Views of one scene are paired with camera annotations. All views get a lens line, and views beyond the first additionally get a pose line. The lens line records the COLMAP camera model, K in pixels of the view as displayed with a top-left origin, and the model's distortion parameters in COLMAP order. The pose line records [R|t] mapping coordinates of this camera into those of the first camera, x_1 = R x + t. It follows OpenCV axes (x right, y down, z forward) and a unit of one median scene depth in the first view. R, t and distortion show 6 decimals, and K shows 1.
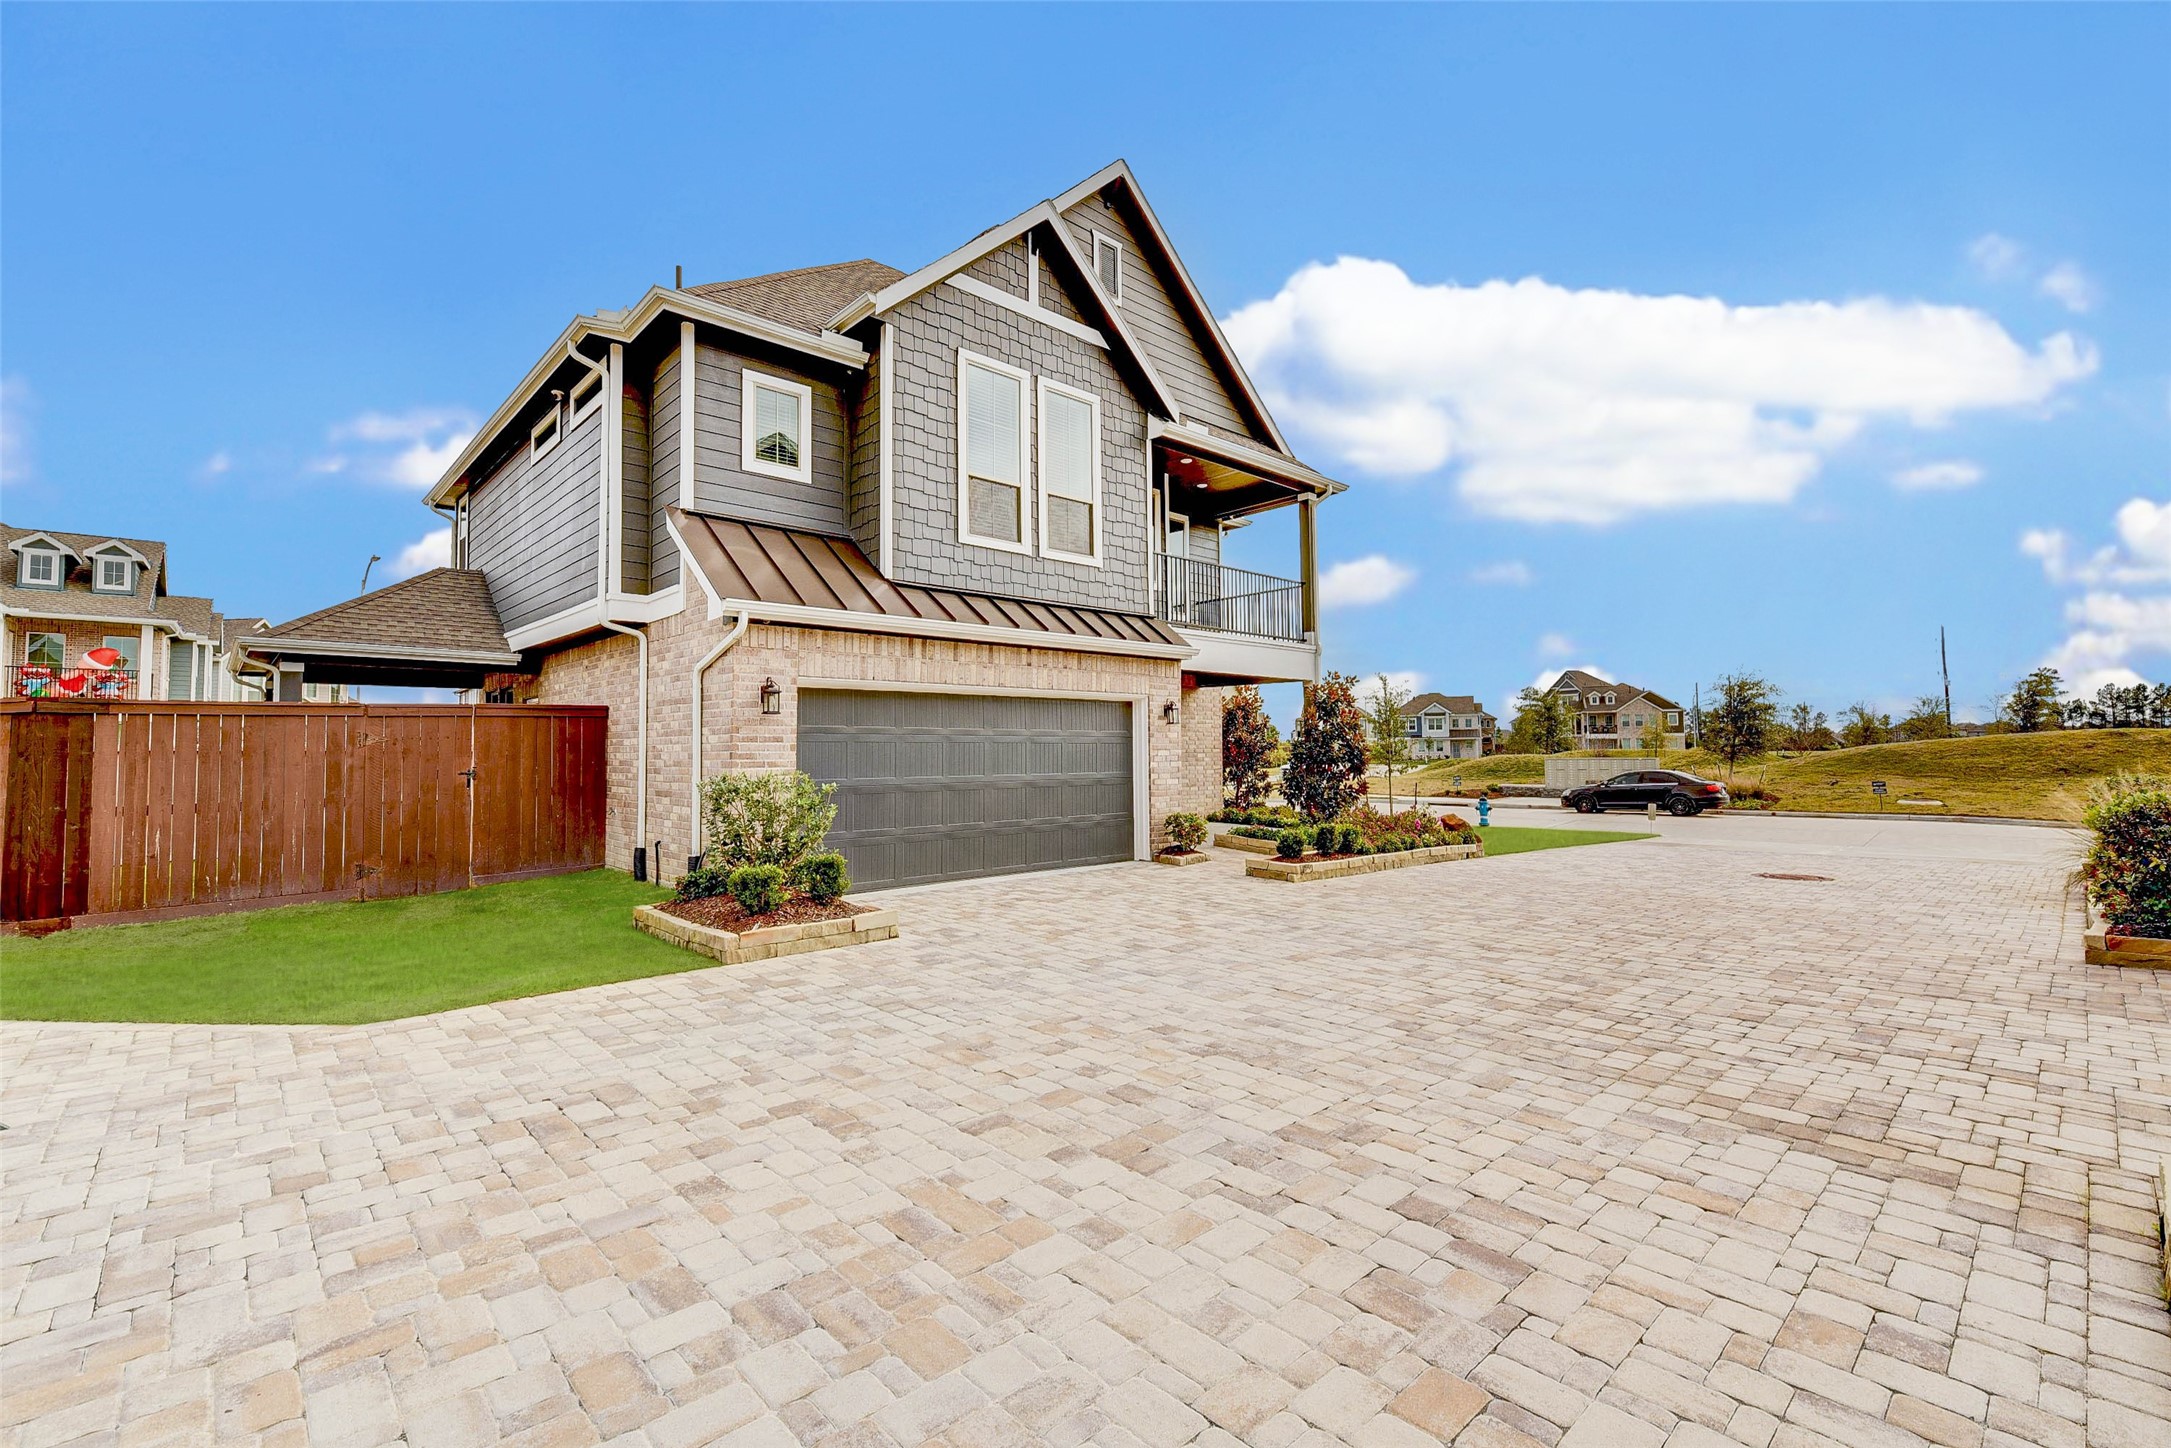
lens RADIAL K [[950.3, 0, 1079.2], [0, 950.3, 705.1], [0, 0, 1]] dist [0.008798, -0.000214]
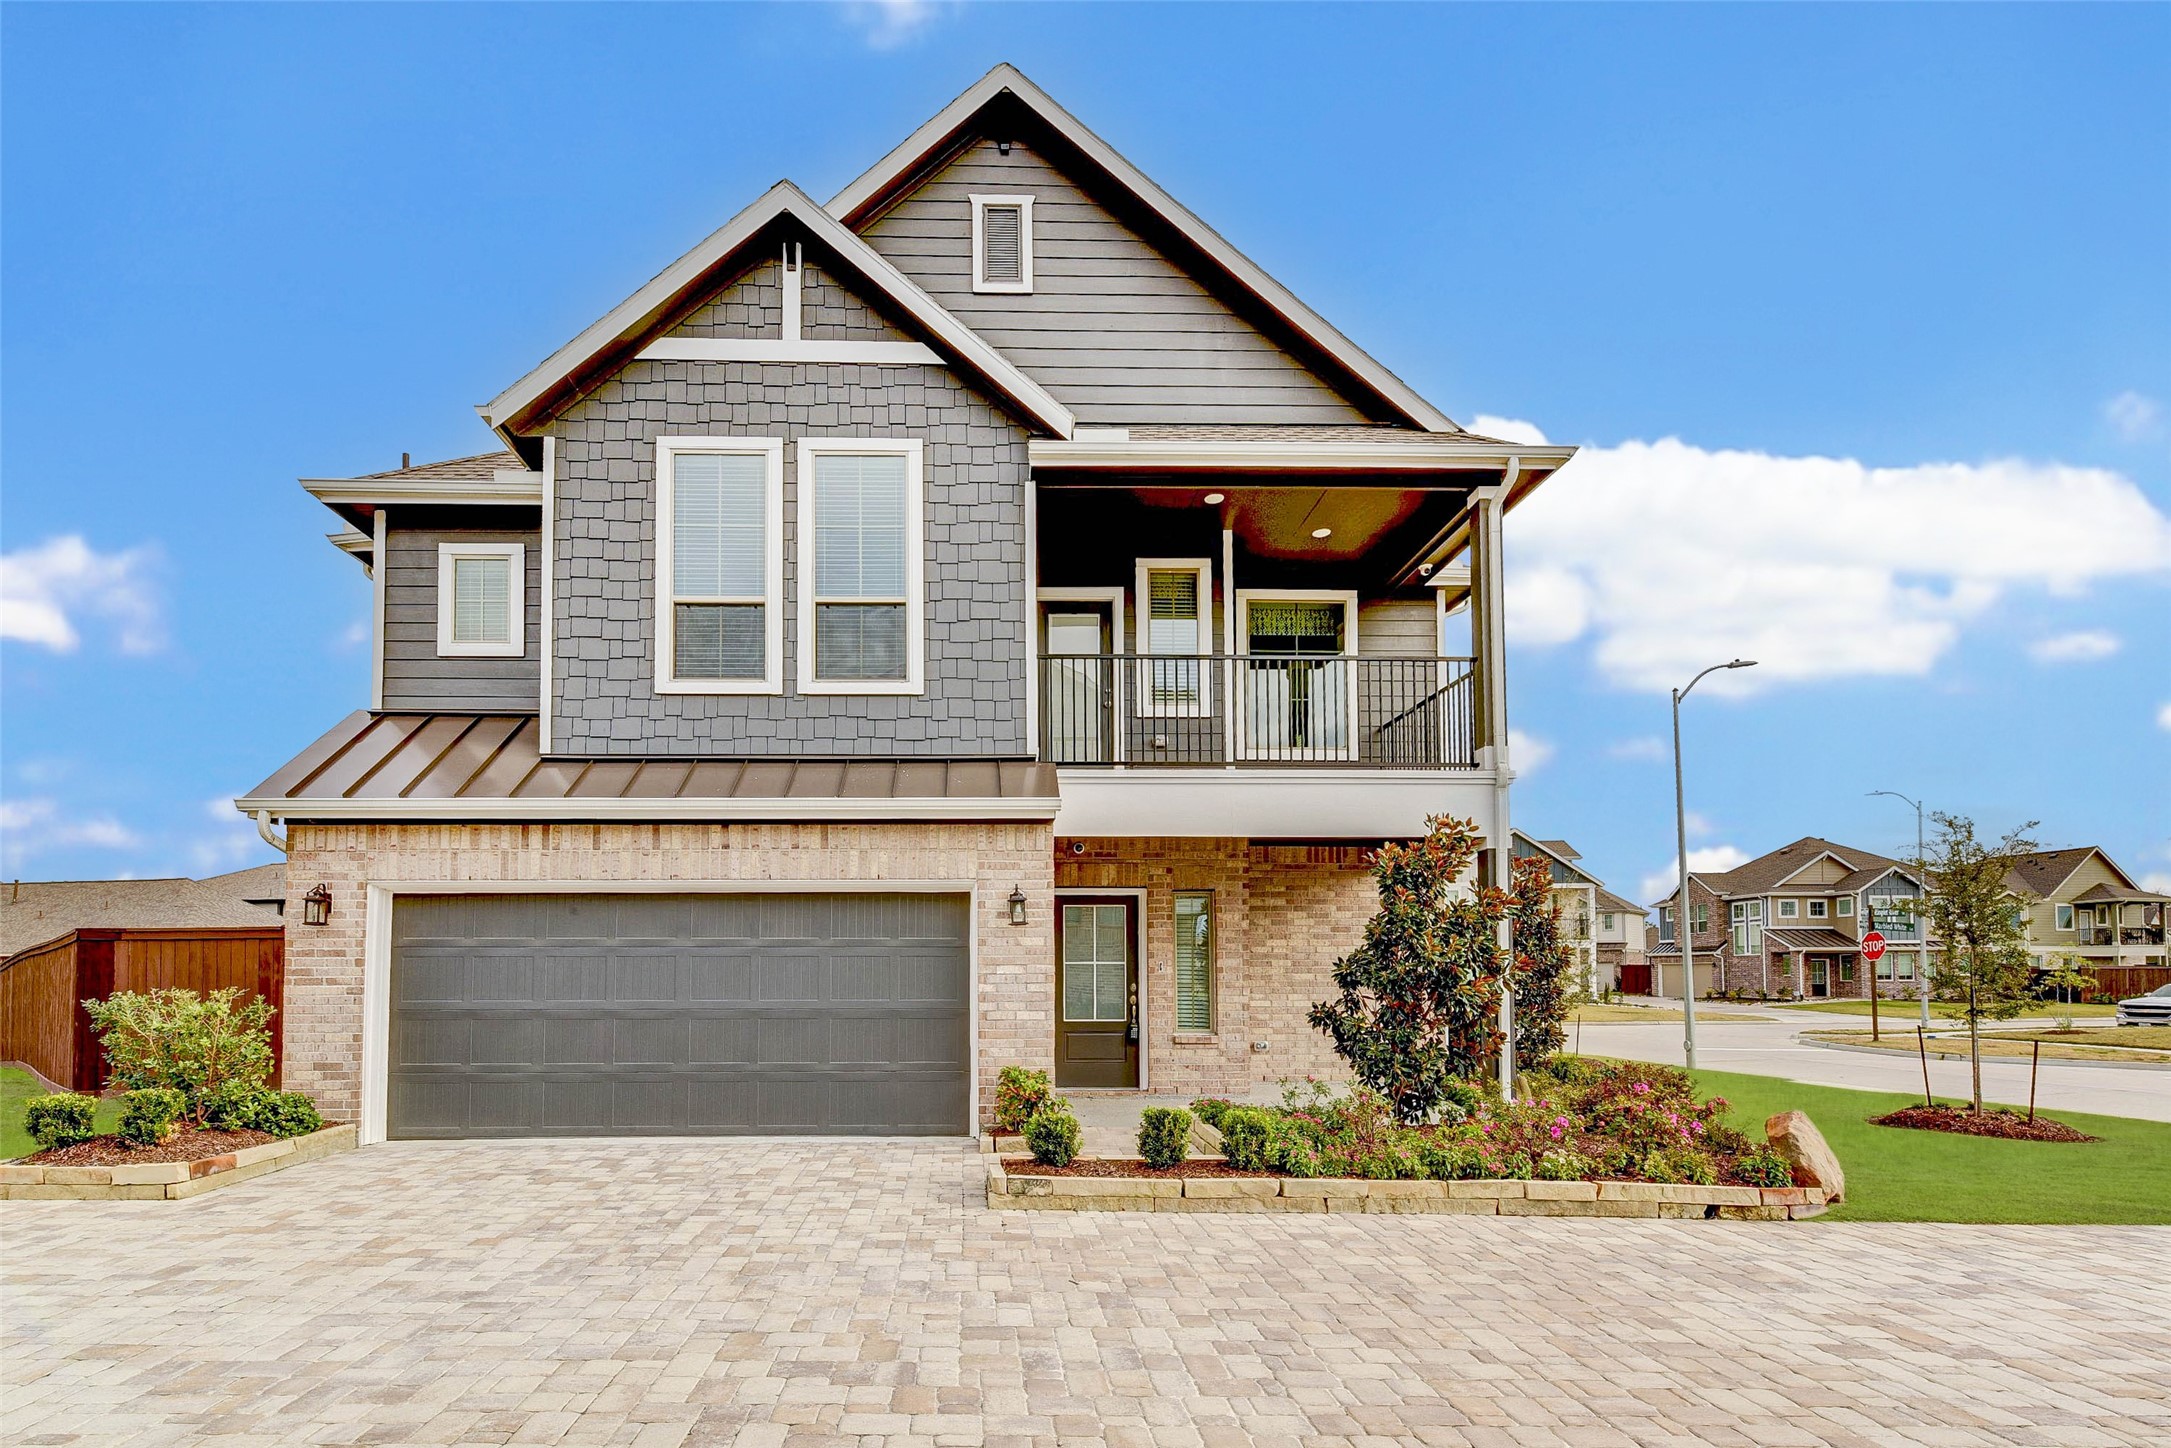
lens RADIAL K [[990.2, 0, 1083.5], [0, 990.2, 945.3], [0, 0, 1]] dist [0.002818, 0.000160]
pose [[0.743042, -0.015490, -0.669065, 0.616736], [0.030294, 0.999486, 0.010505, 0.030394], [0.668558, -0.028074, 0.743130, 0.594937]]
